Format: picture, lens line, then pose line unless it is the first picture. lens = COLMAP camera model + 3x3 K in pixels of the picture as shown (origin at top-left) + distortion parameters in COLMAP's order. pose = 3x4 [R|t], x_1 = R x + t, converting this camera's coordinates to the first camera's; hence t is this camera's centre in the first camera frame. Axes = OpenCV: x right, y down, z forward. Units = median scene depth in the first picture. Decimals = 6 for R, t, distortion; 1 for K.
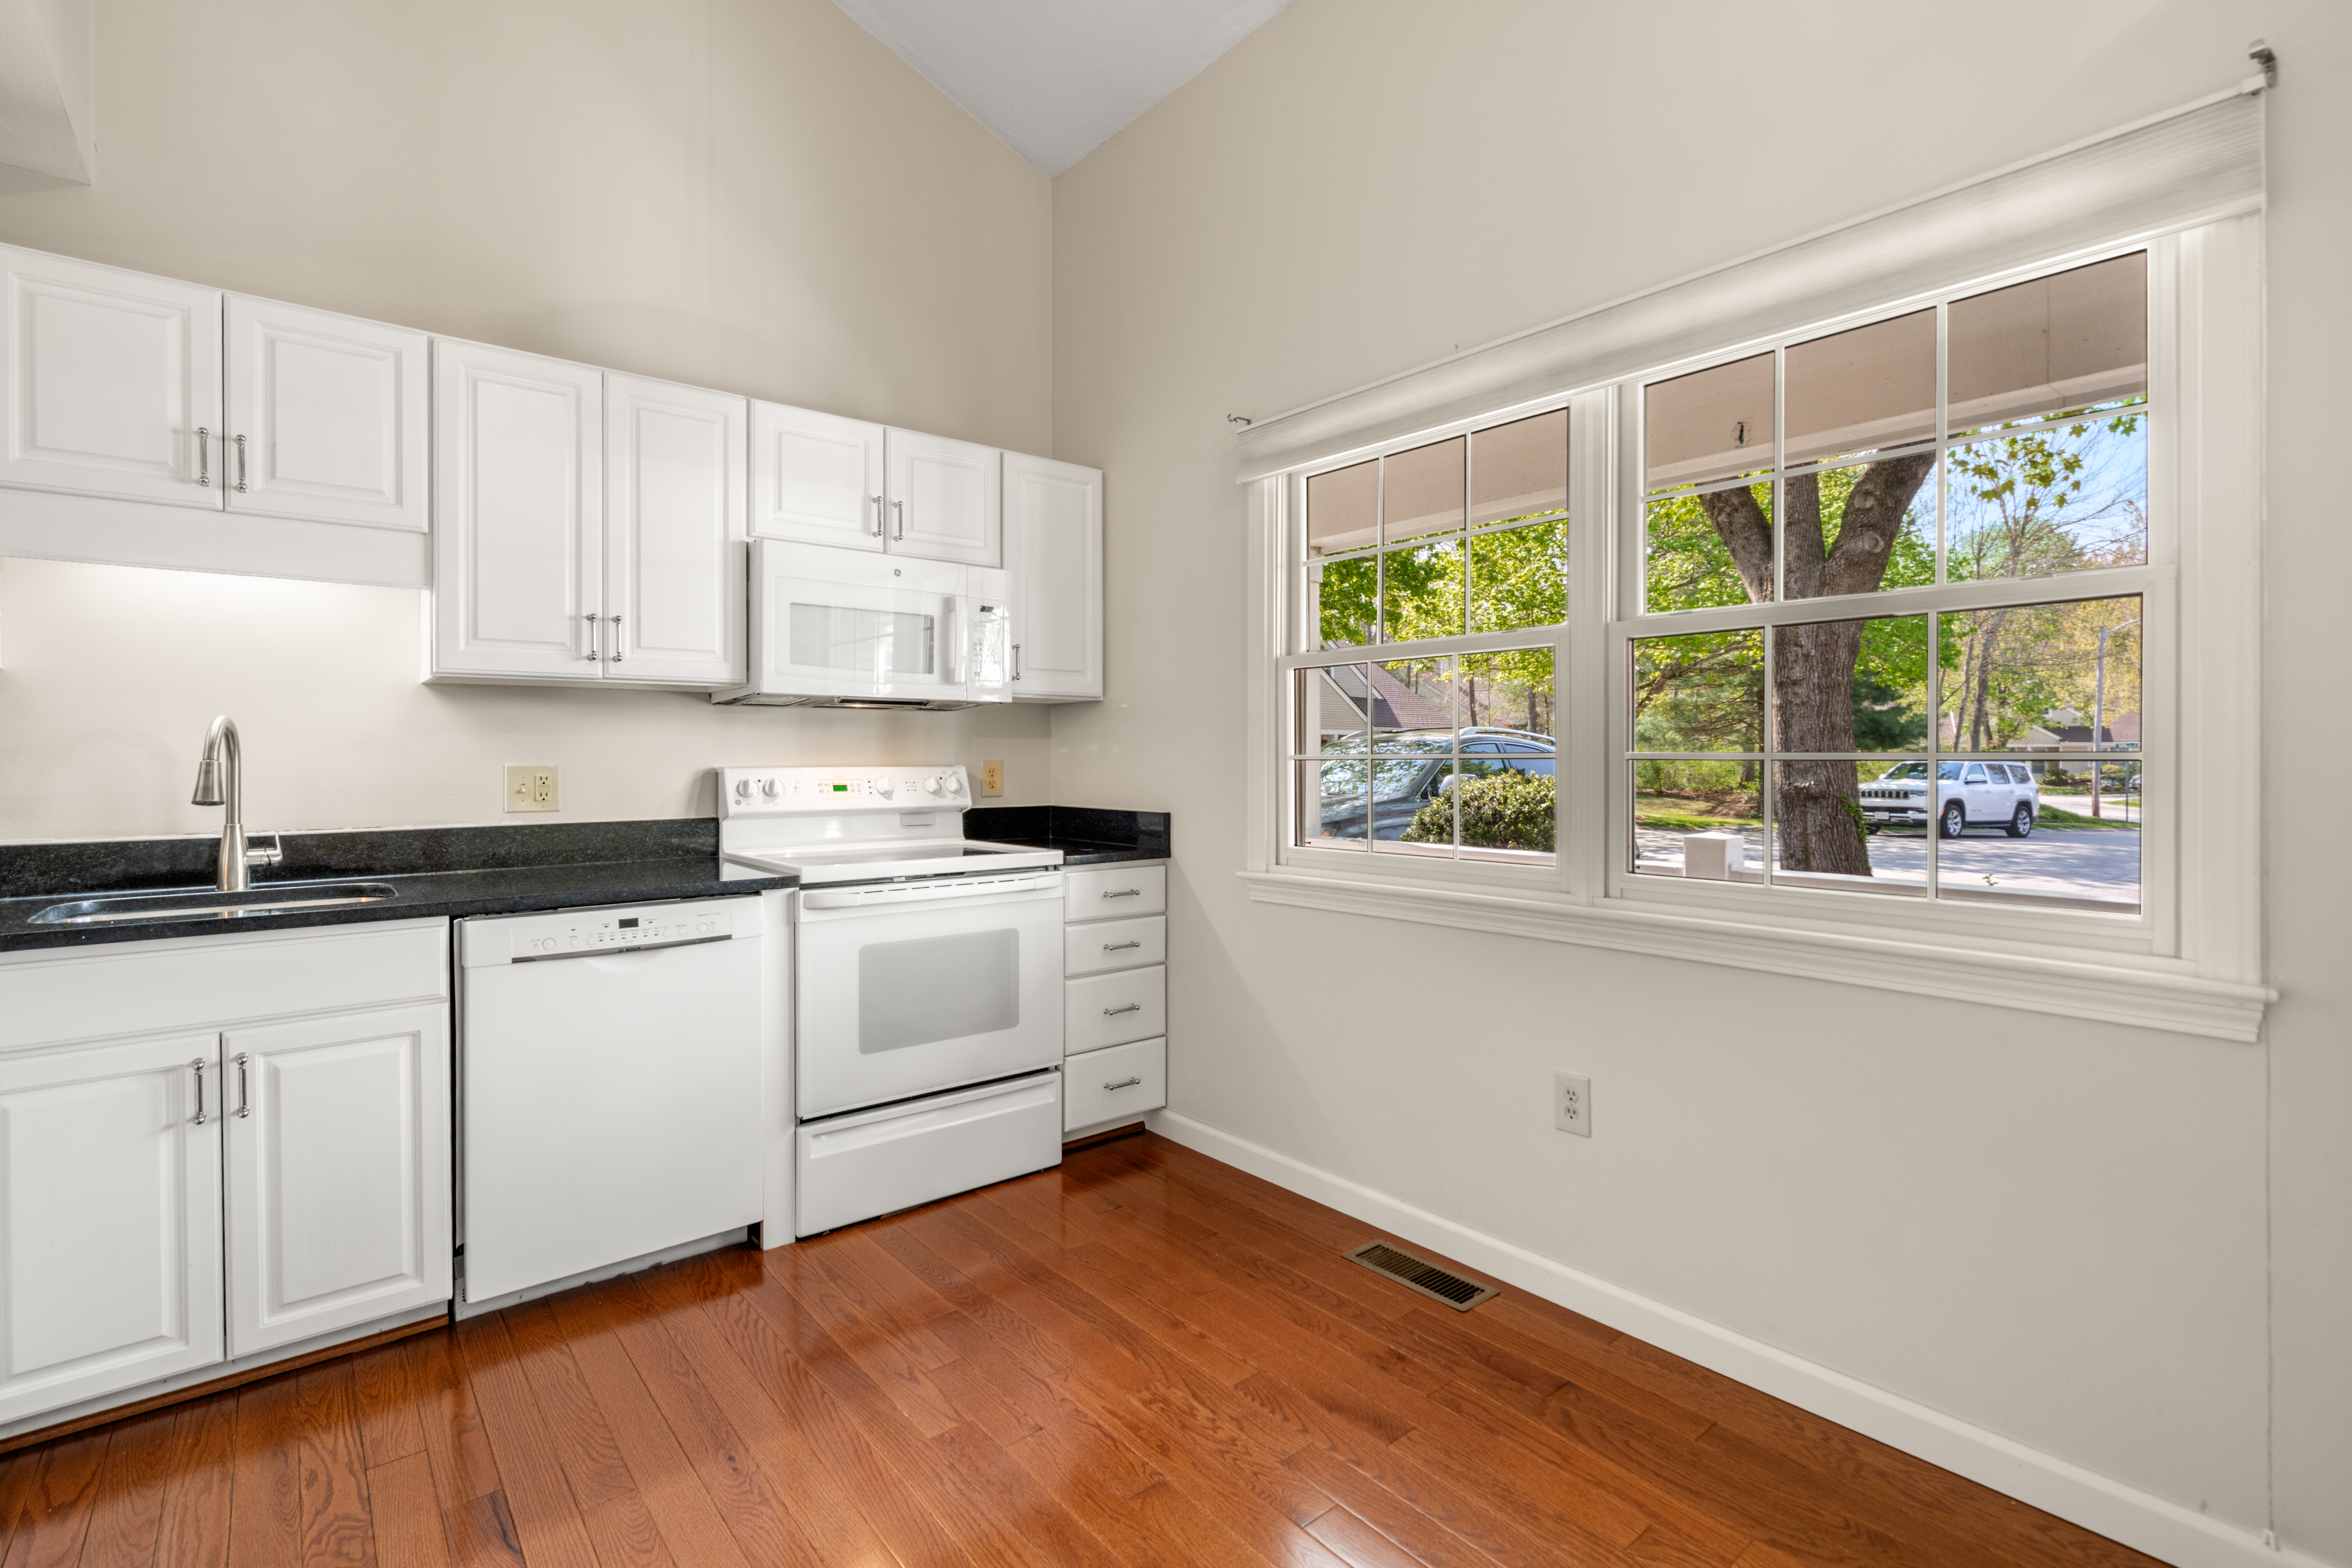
lens RADIAL K [[1078.7, 0, 1178.1], [0, 1078.7, 779.1], [0, 0, 1]] dist [-0.005486, -0.000986]
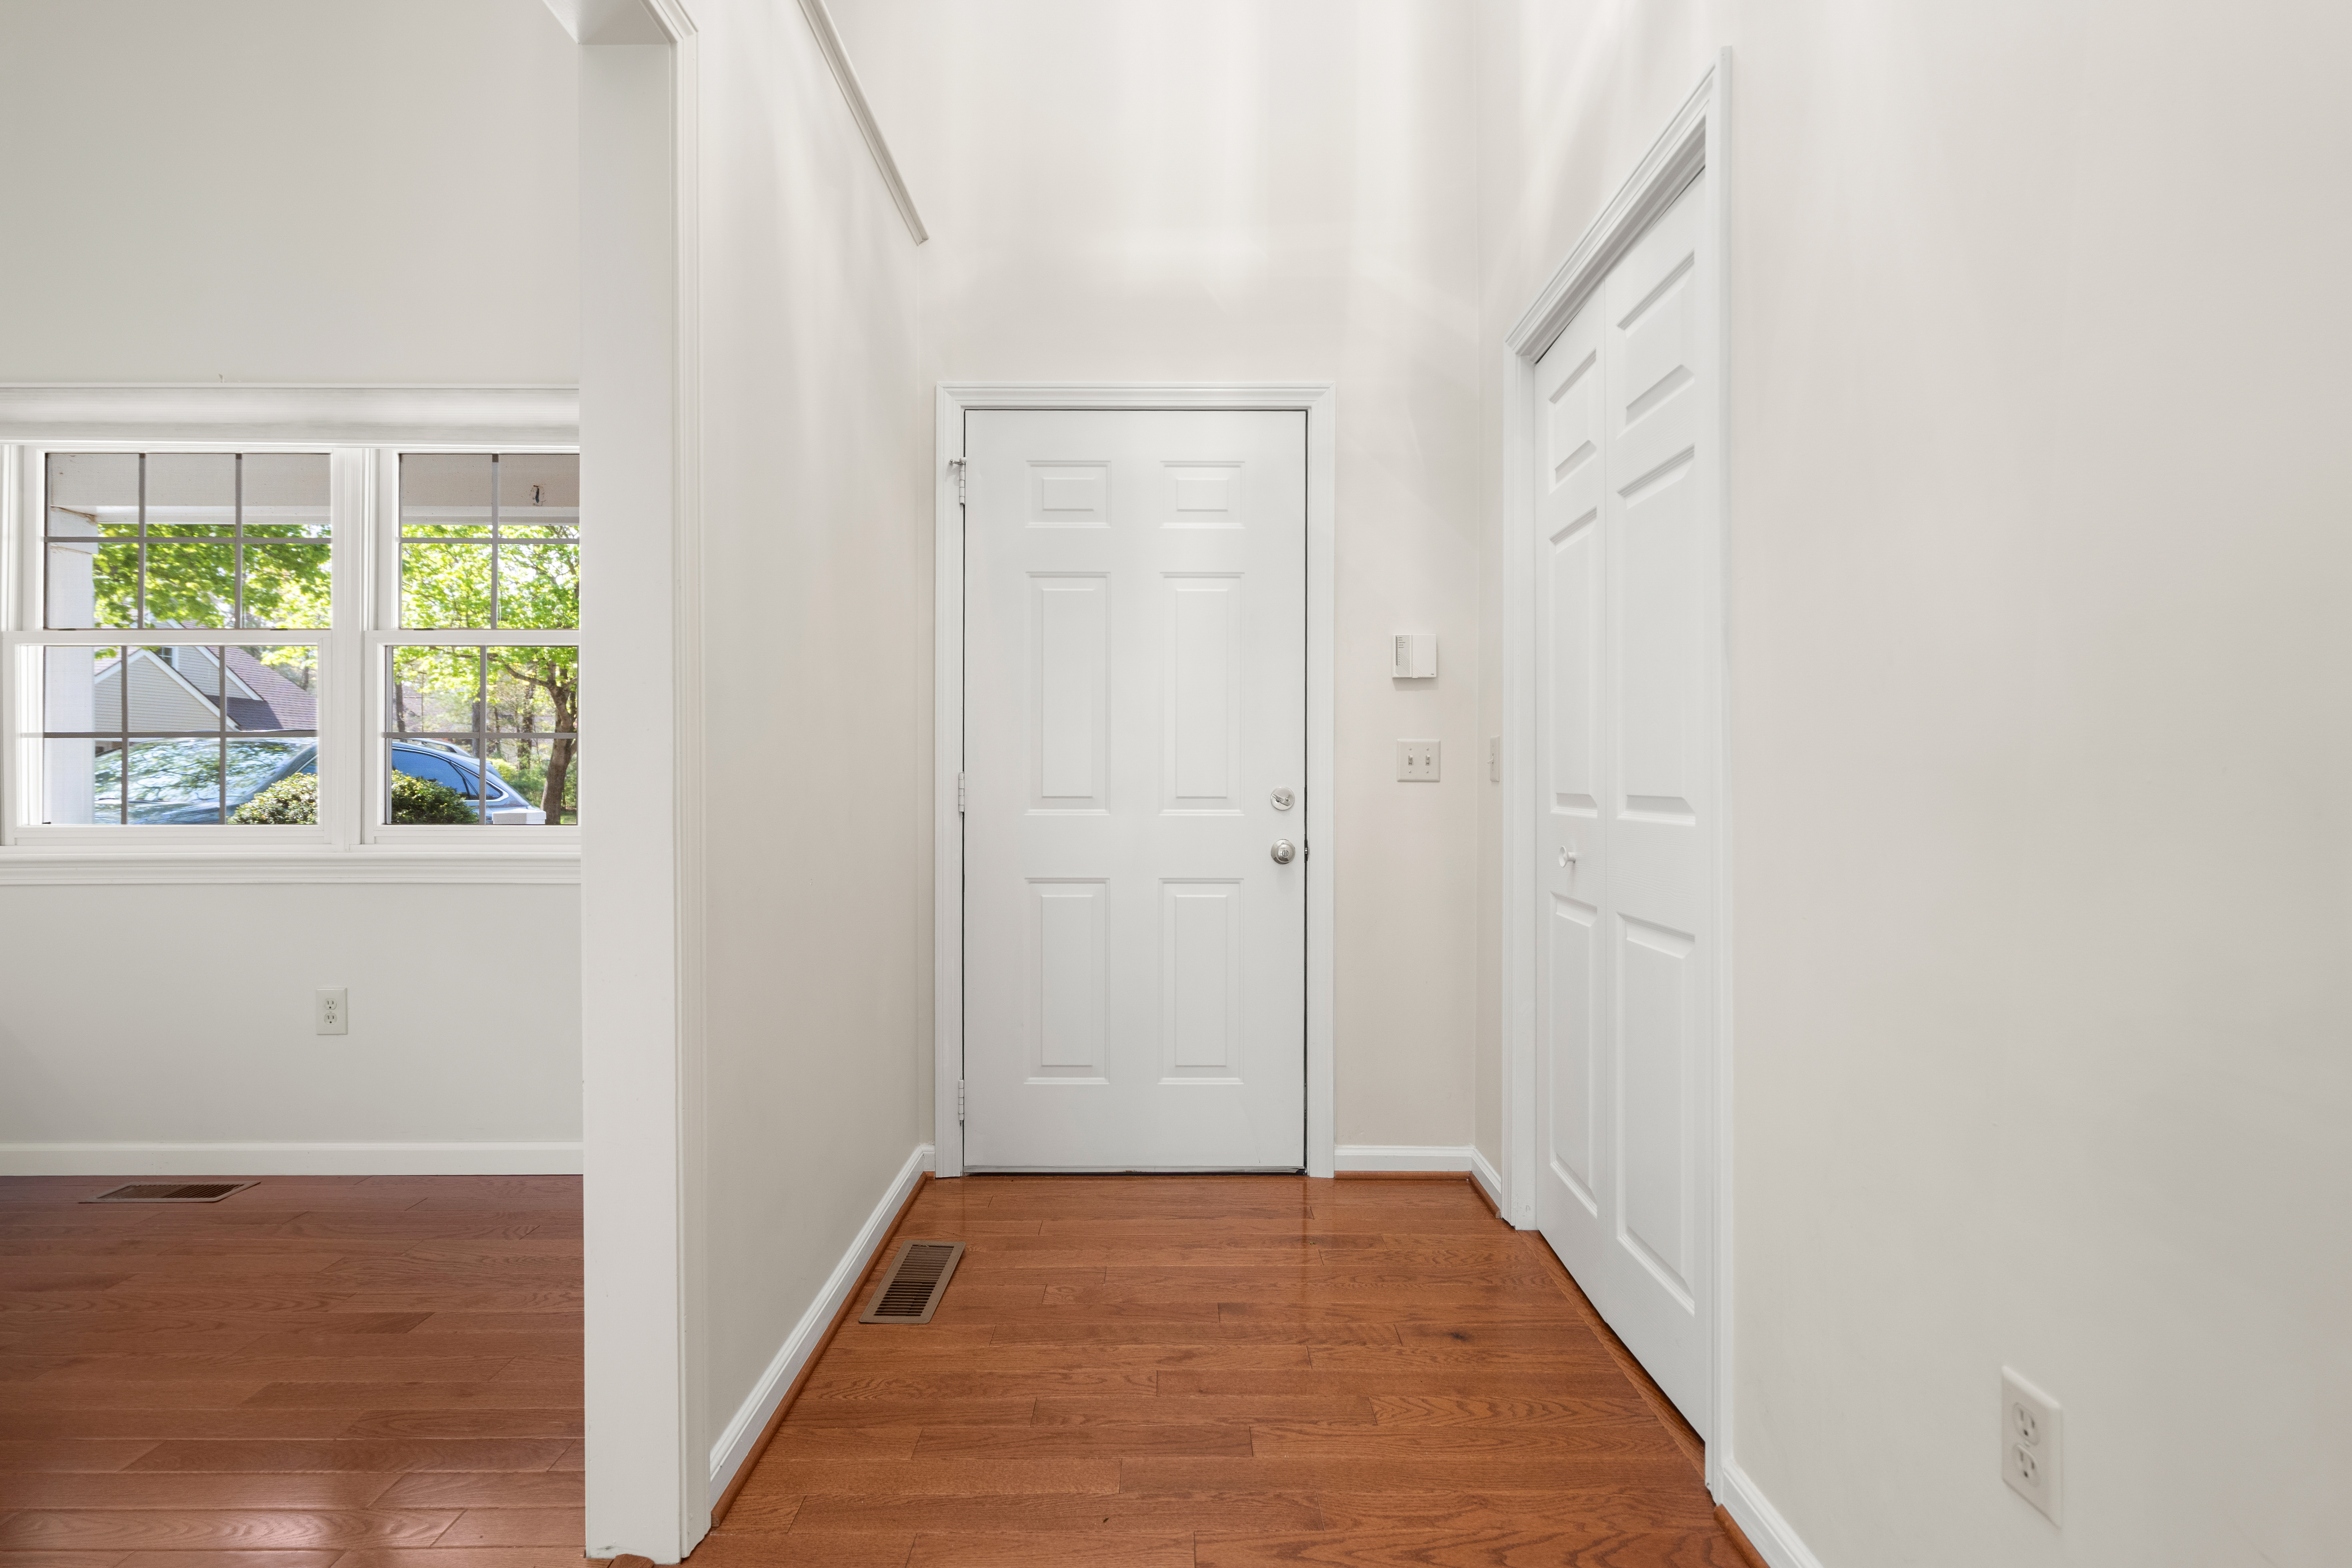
lens RADIAL K [[1078.7, 0, 1172.9], [0, 1078.7, 776.7], [0, 0, 1]] dist [-0.005486, -0.000986]
pose [[0.630204, 0.005883, 0.776407, 0.011326], [0.010359, 0.999819, -0.015984, 0.054949], [-0.776361, 0.018116, 0.630029, -0.508380]]
